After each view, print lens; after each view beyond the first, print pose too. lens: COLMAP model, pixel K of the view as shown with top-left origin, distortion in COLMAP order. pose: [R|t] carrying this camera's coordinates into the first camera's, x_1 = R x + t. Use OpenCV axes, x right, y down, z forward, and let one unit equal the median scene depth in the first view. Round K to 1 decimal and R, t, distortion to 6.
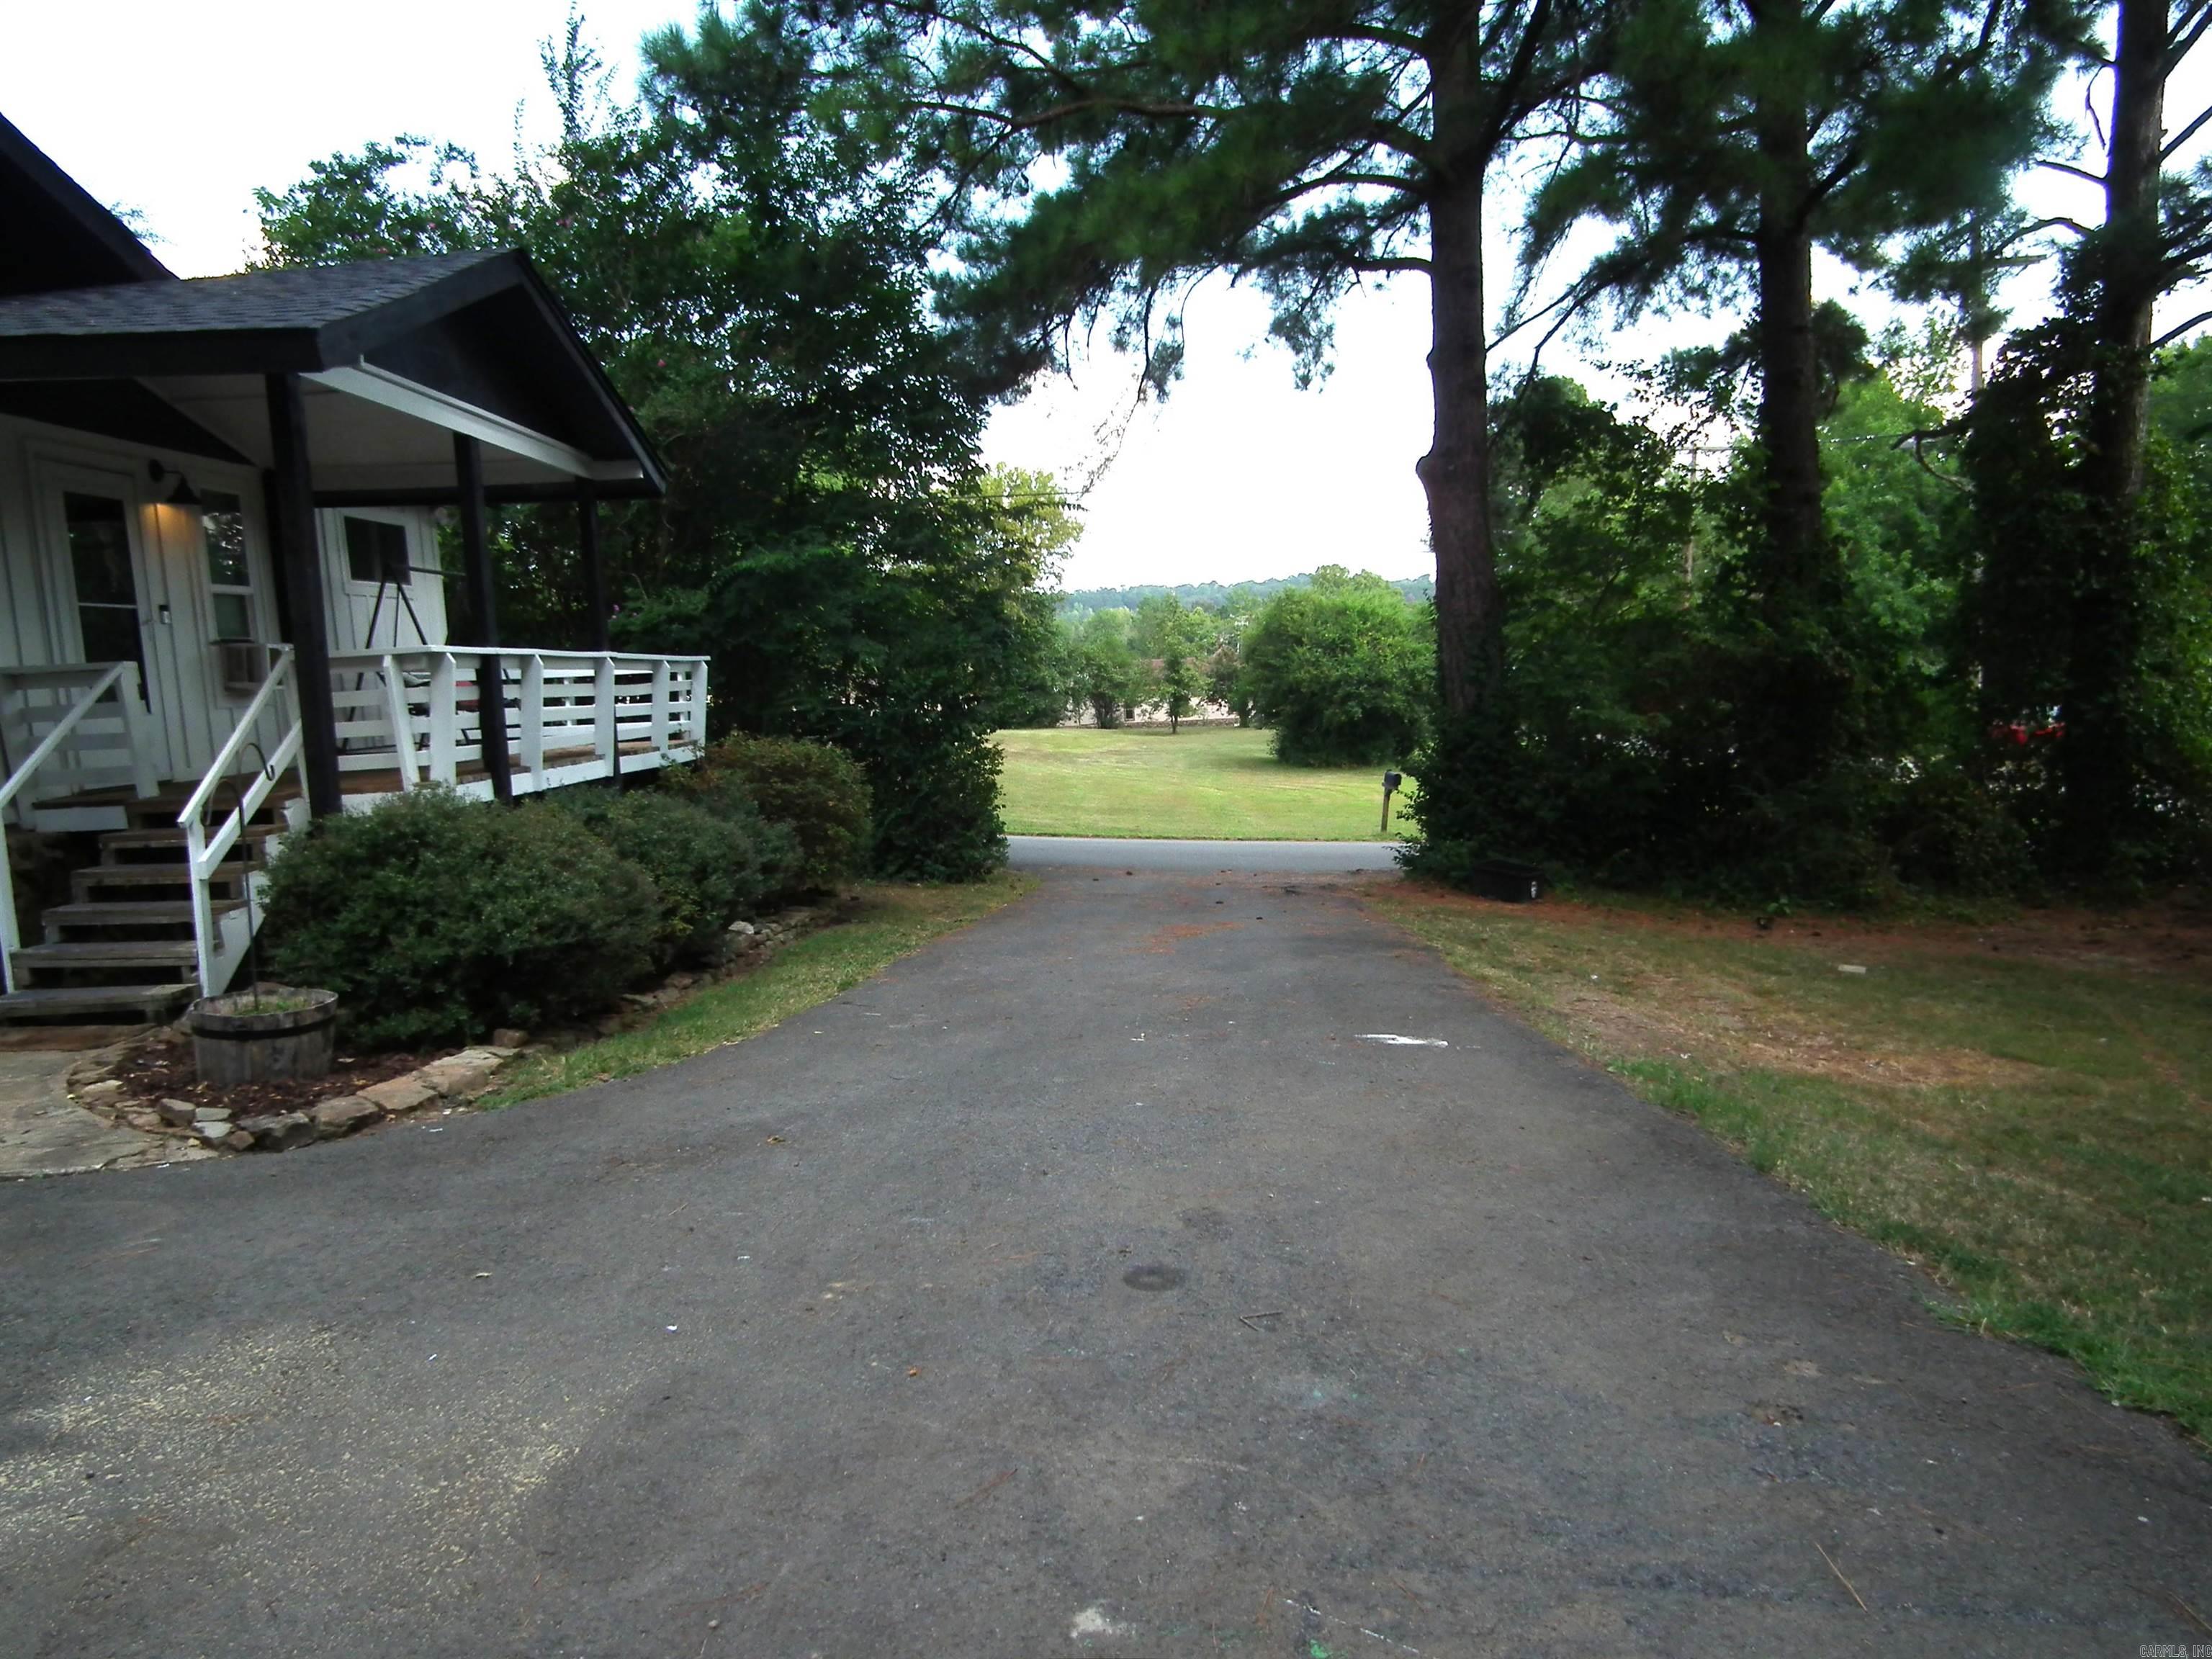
lens RADIAL K [[1414.5, 0, 1106.0], [0, 1414.5, 829.5], [0, 0, 1]] dist [-0.025052, 0.000672]
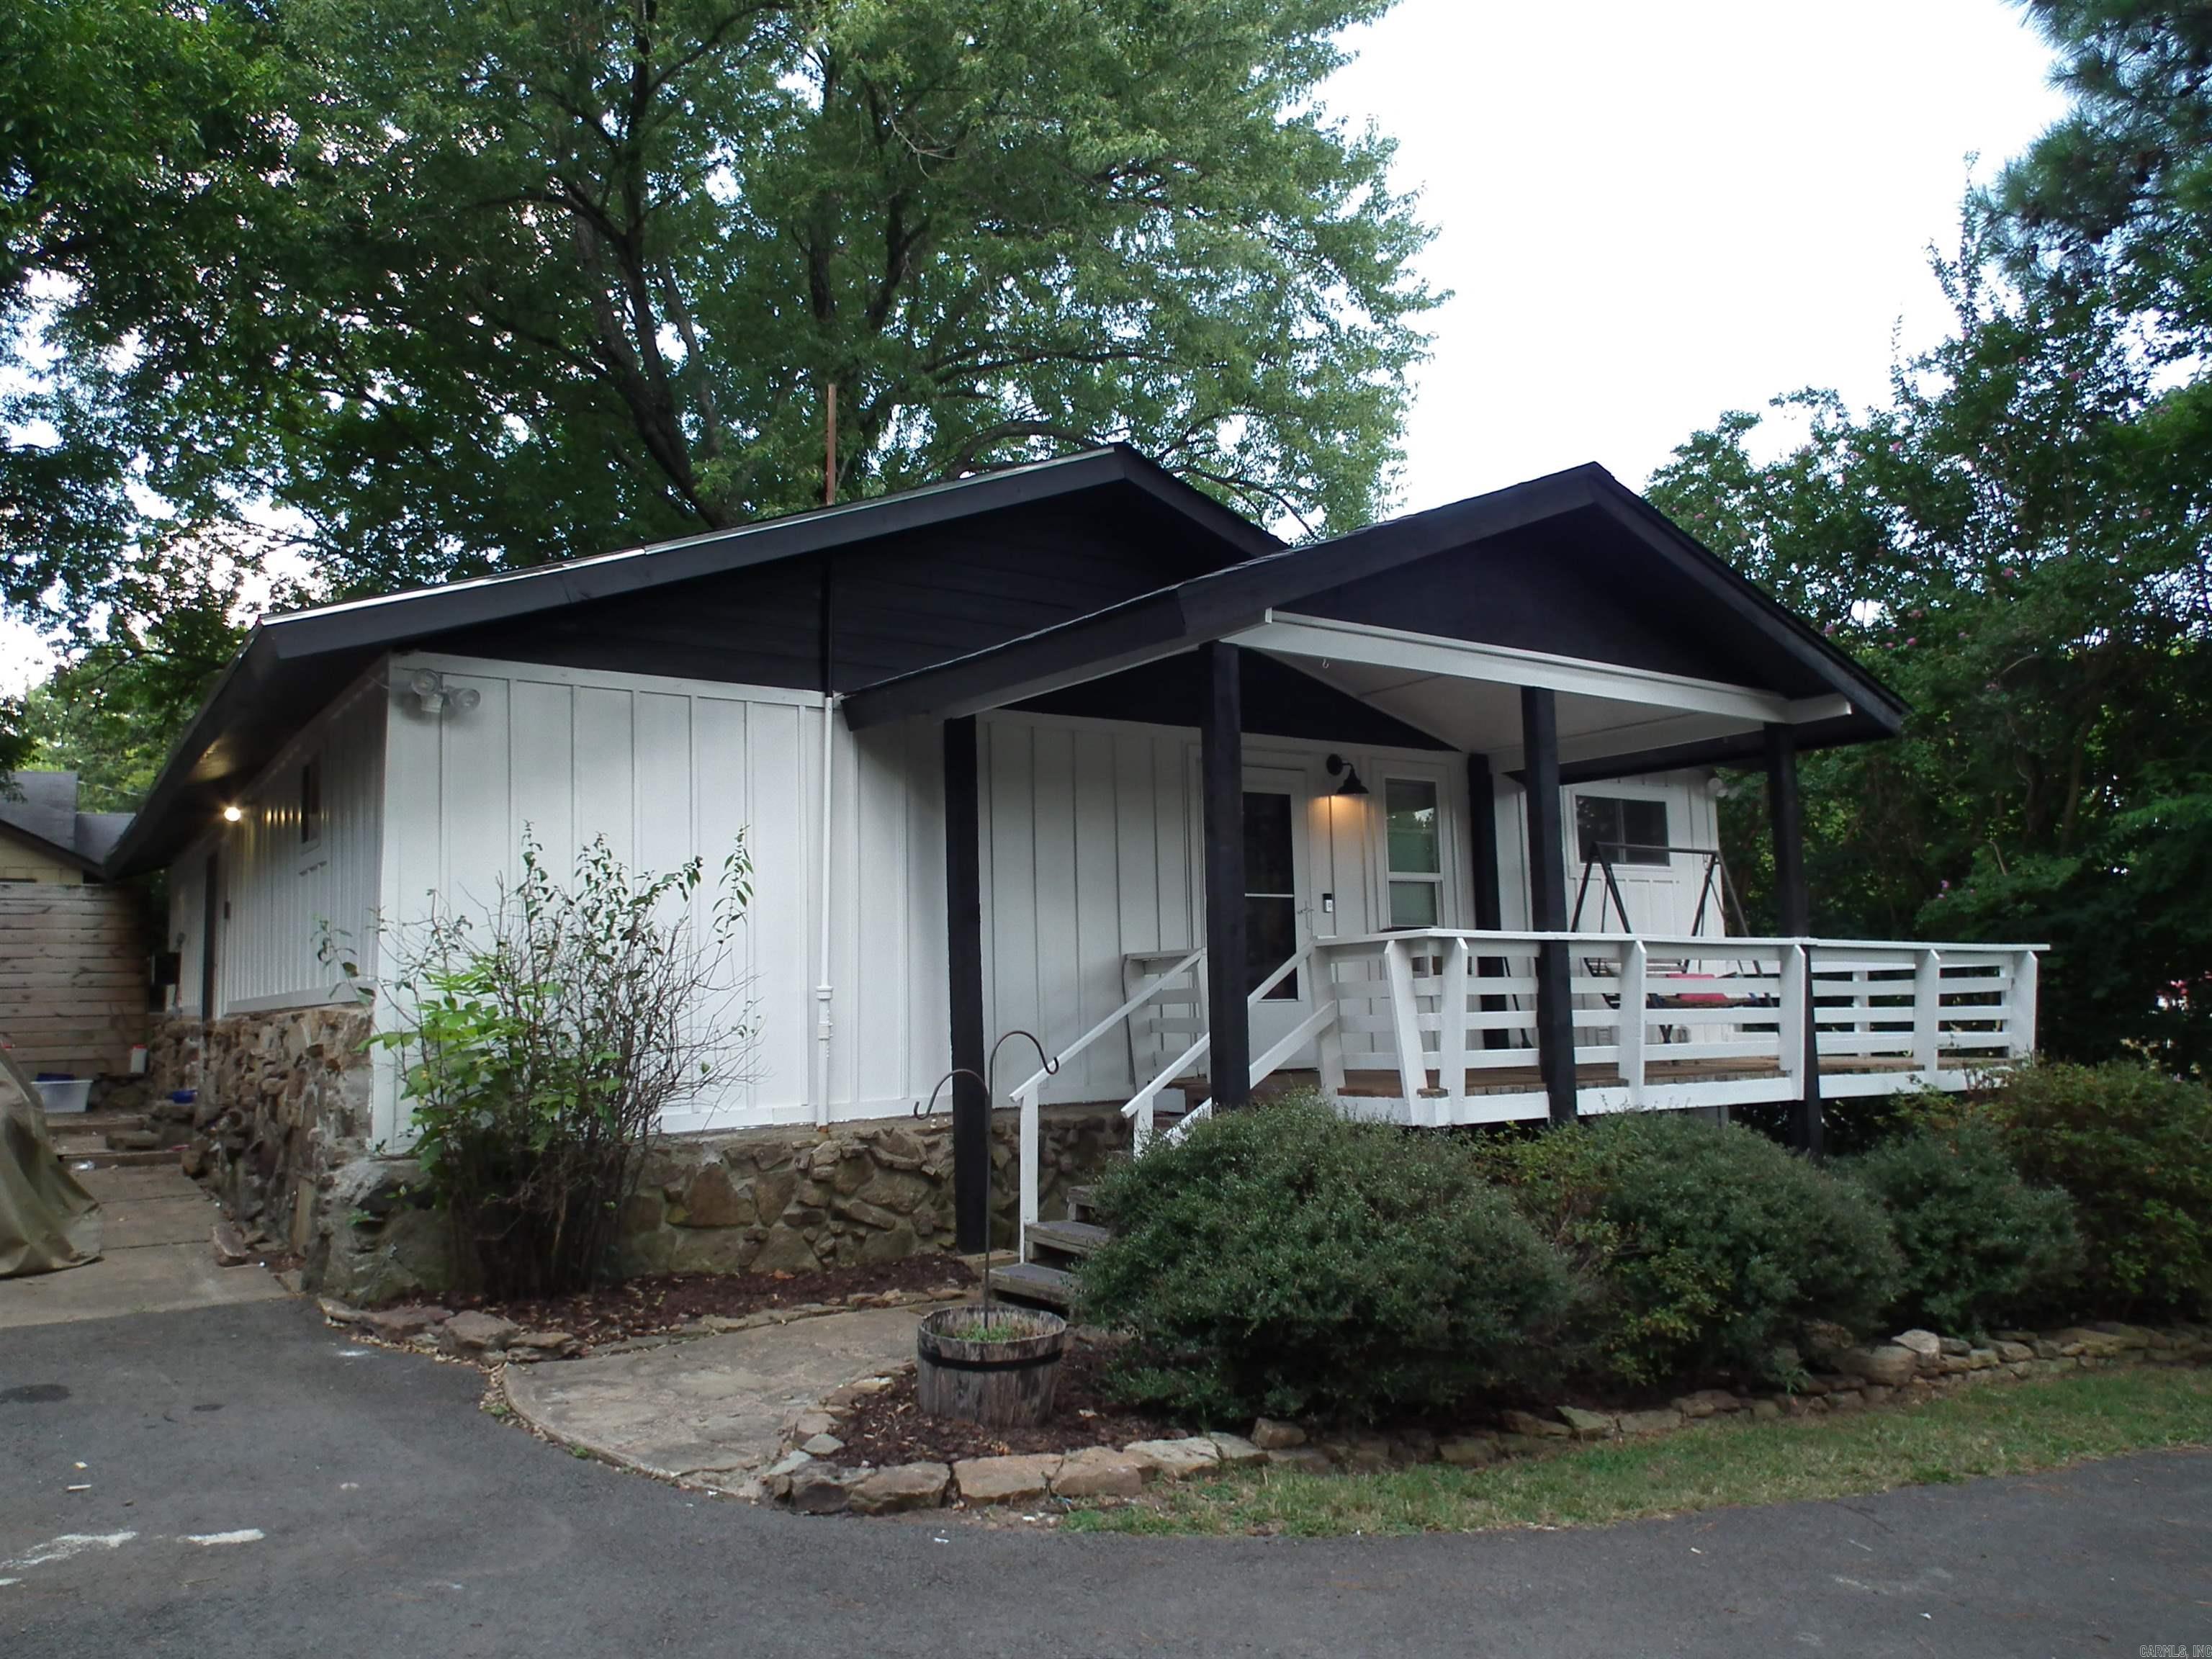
lens RADIAL K [[1524.6, 0, 1106.9], [0, 1524.6, 856.5], [0, 0, 1]] dist [0.034125, -0.034503]
pose [[0.586580, -0.051935, -0.808225, 0.109329], [-0.096117, 0.986425, -0.133144, -0.021526], [0.804168, 0.155783, 0.573625, 0.202486]]
